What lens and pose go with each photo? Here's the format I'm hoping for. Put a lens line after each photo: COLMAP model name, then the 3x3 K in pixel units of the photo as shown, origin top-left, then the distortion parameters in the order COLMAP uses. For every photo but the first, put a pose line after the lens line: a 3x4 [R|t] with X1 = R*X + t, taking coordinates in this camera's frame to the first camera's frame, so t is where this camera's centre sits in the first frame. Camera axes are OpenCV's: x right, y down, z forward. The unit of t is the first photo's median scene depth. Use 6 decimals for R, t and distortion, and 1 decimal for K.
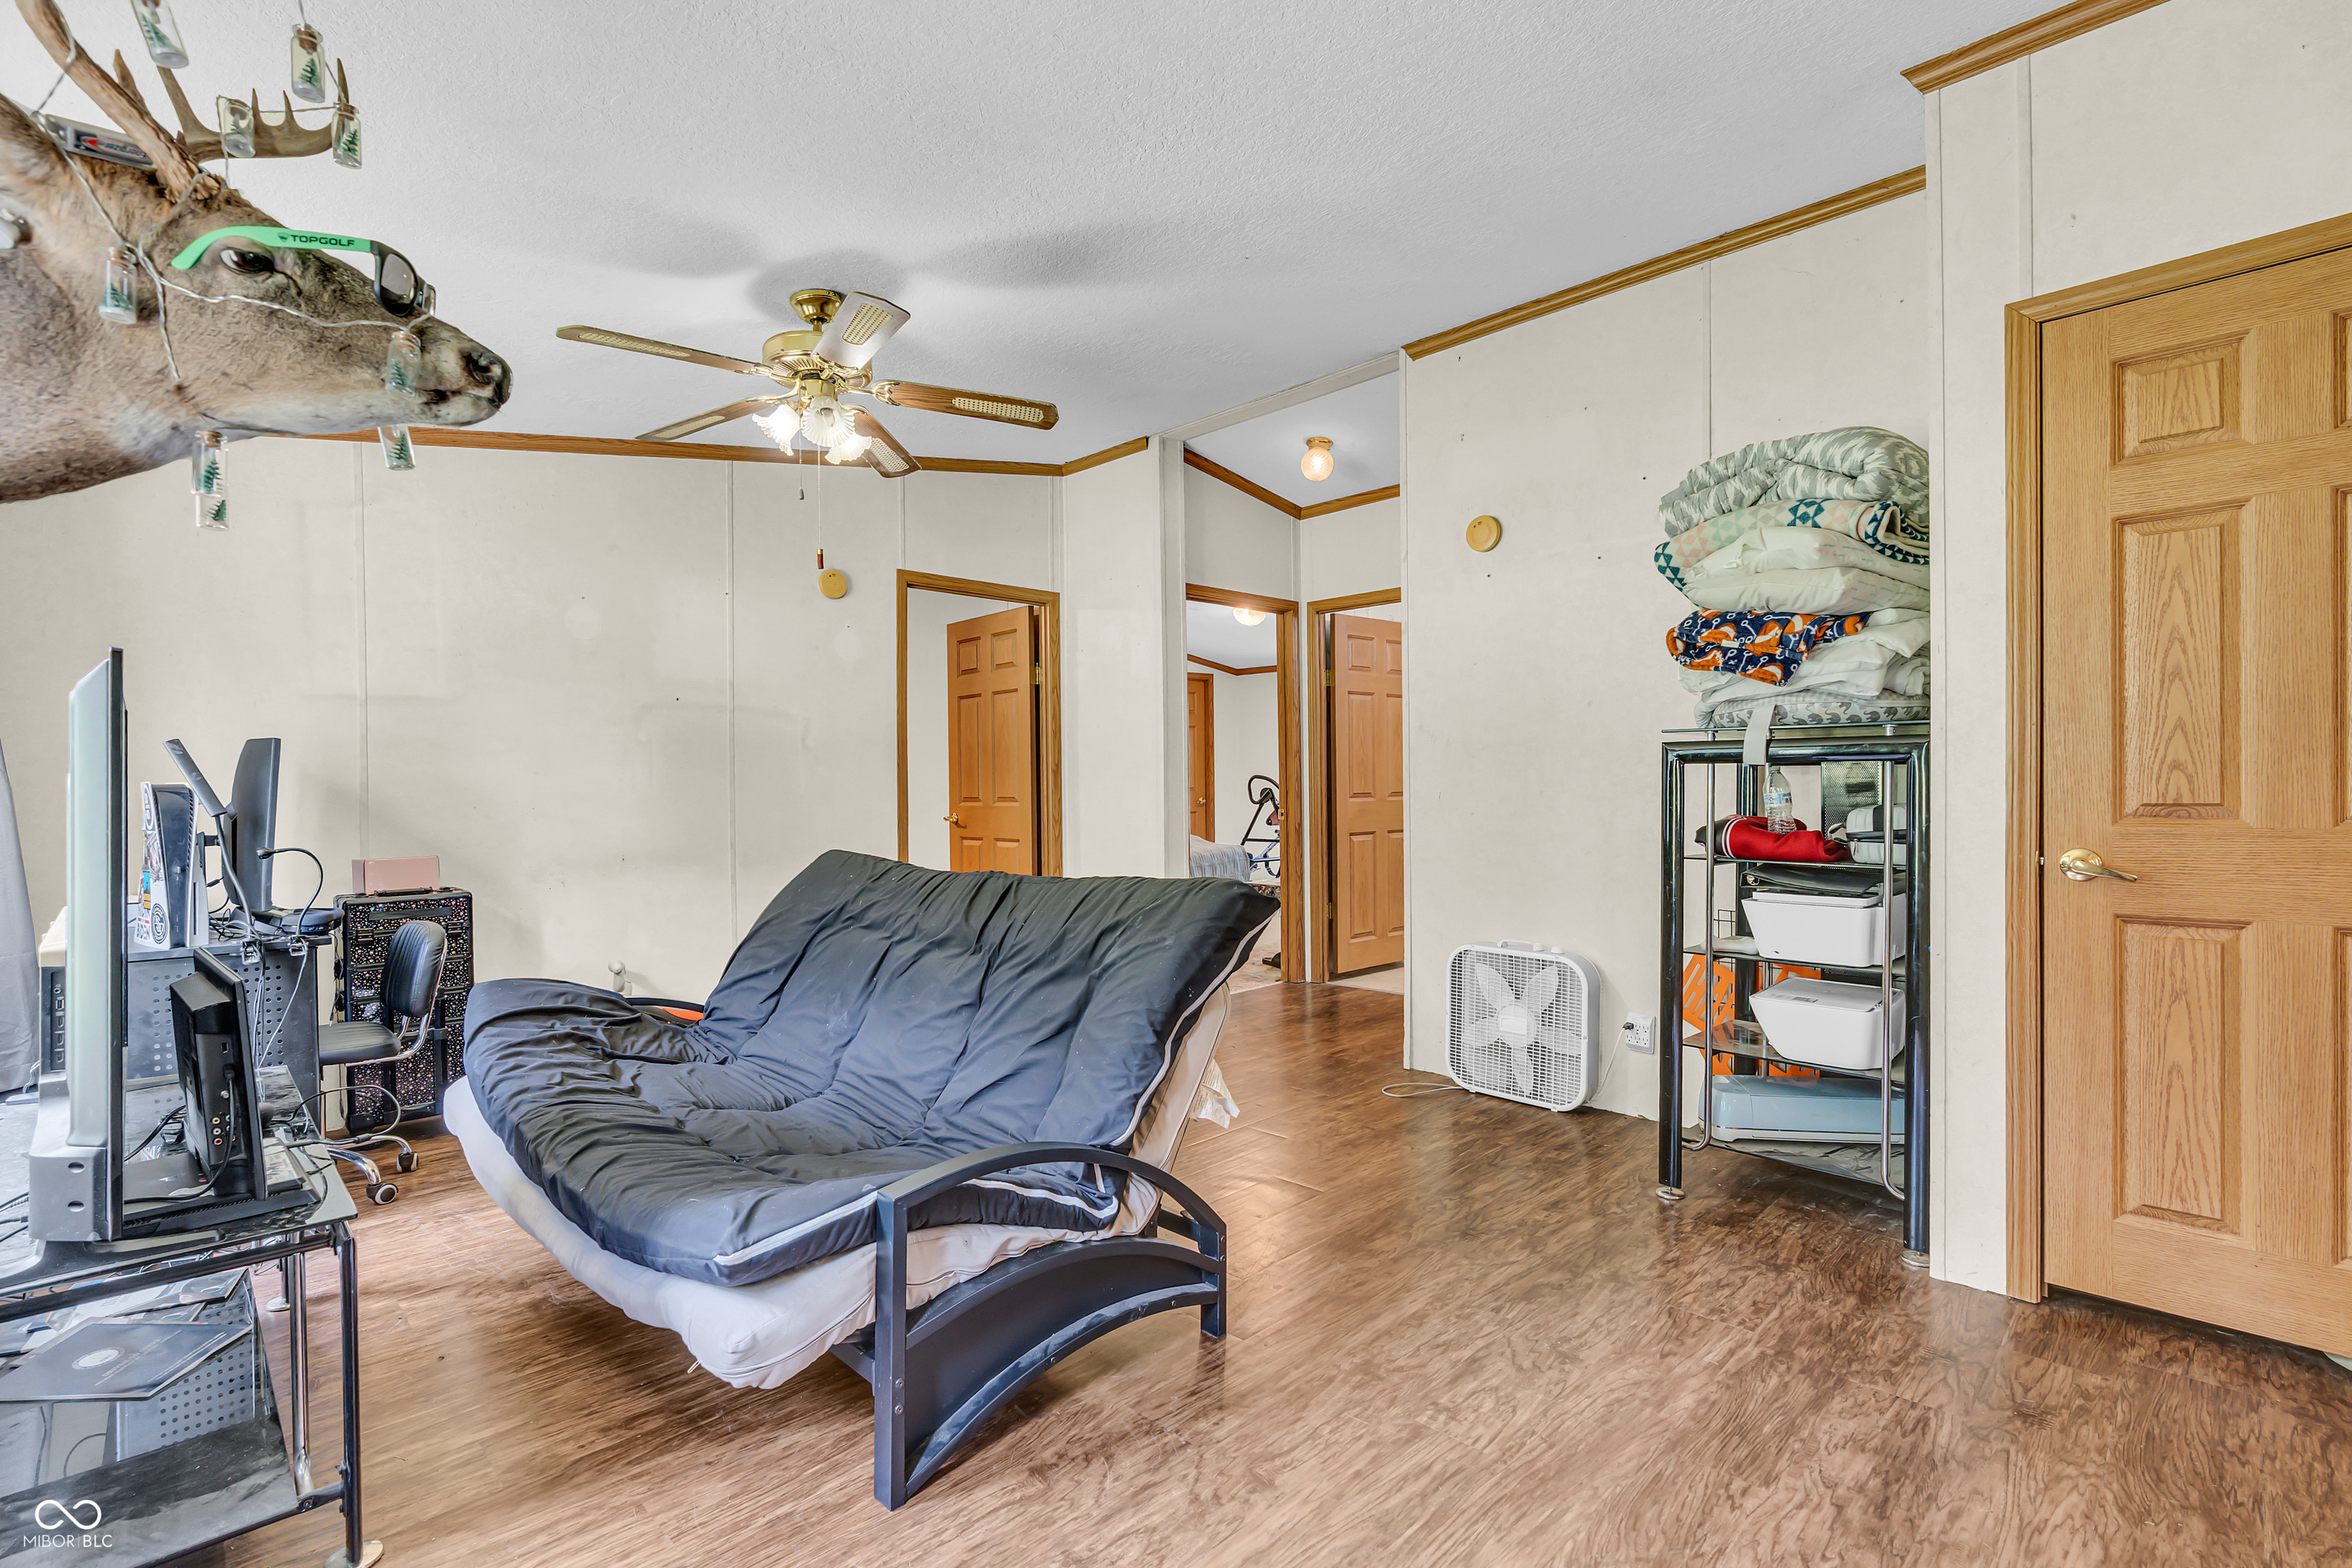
lens RADIAL K [[1083.5, 0, 1170.1], [0, 1083.5, 806.8], [0, 0, 1]] dist [-0.002078, 0.000059]
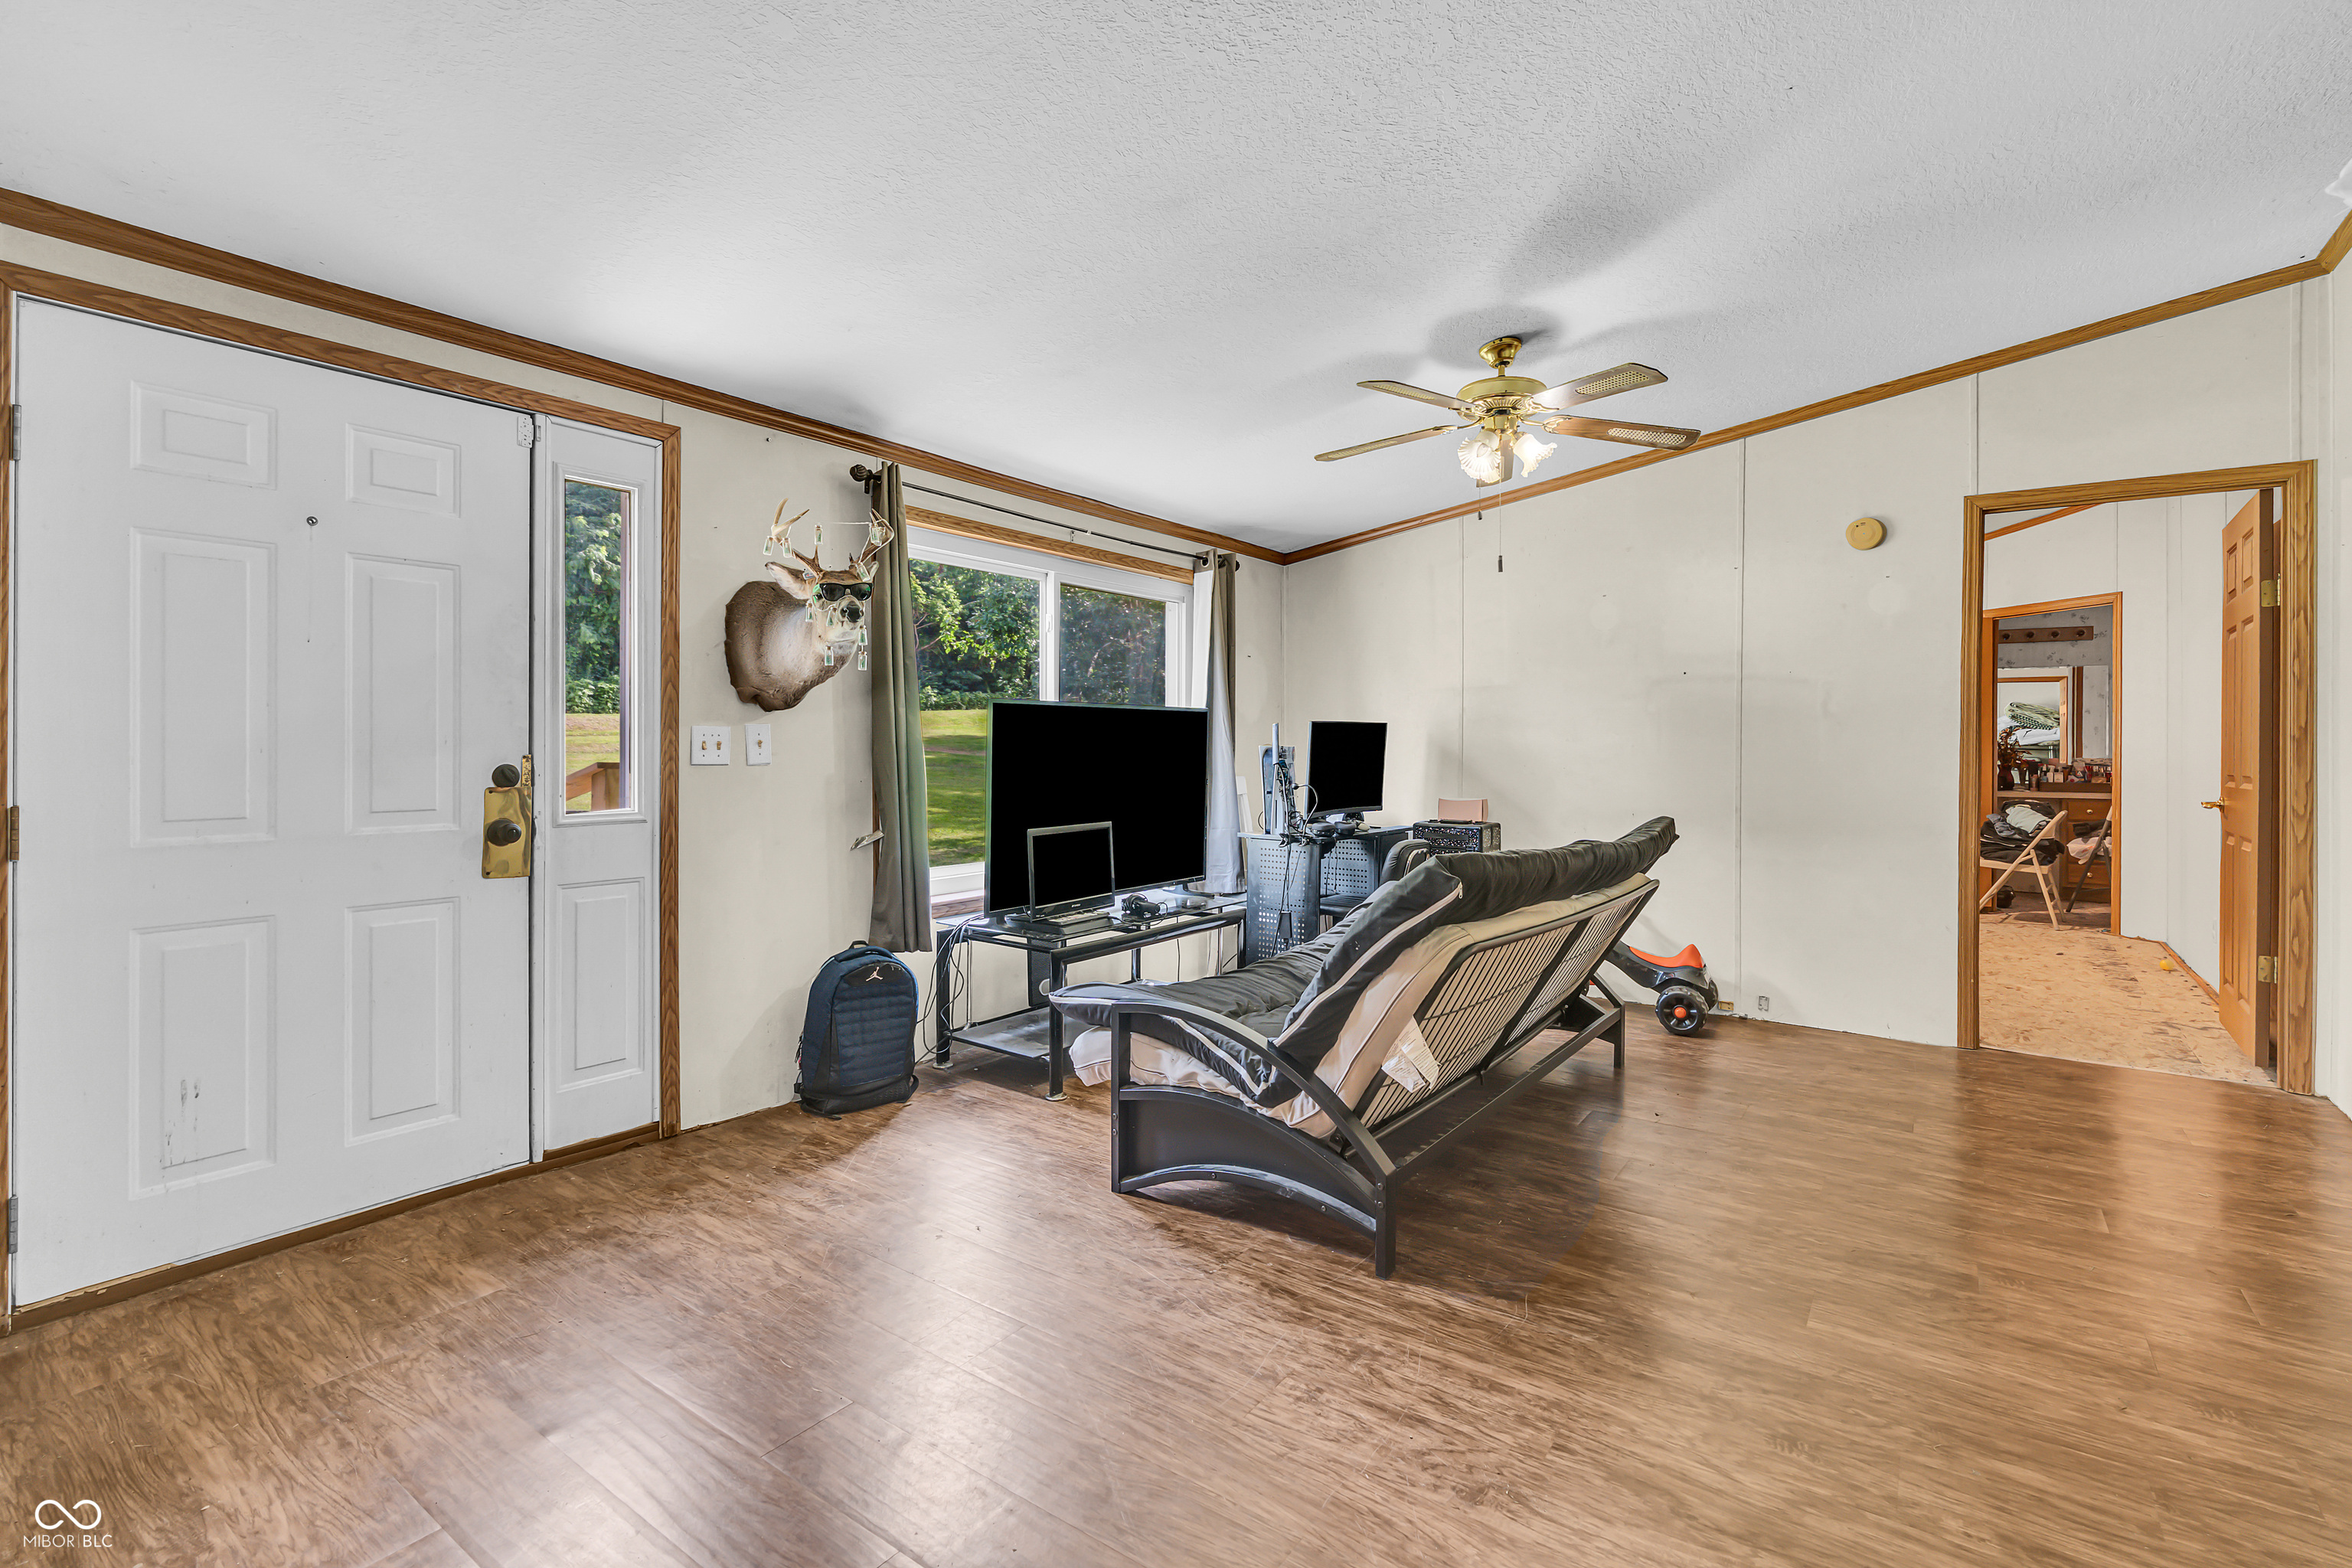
lens RADIAL K [[1071.0, 0, 1183.8], [0, 1071.0, 750.1], [0, 0, 1]] dist [-0.006329, 0.000087]
pose [[0.169610, 0.014912, -0.985398, 1.086996], [-0.029376, 0.999518, 0.010069, -0.035390], [0.985073, 0.027239, 0.169966, 0.644697]]
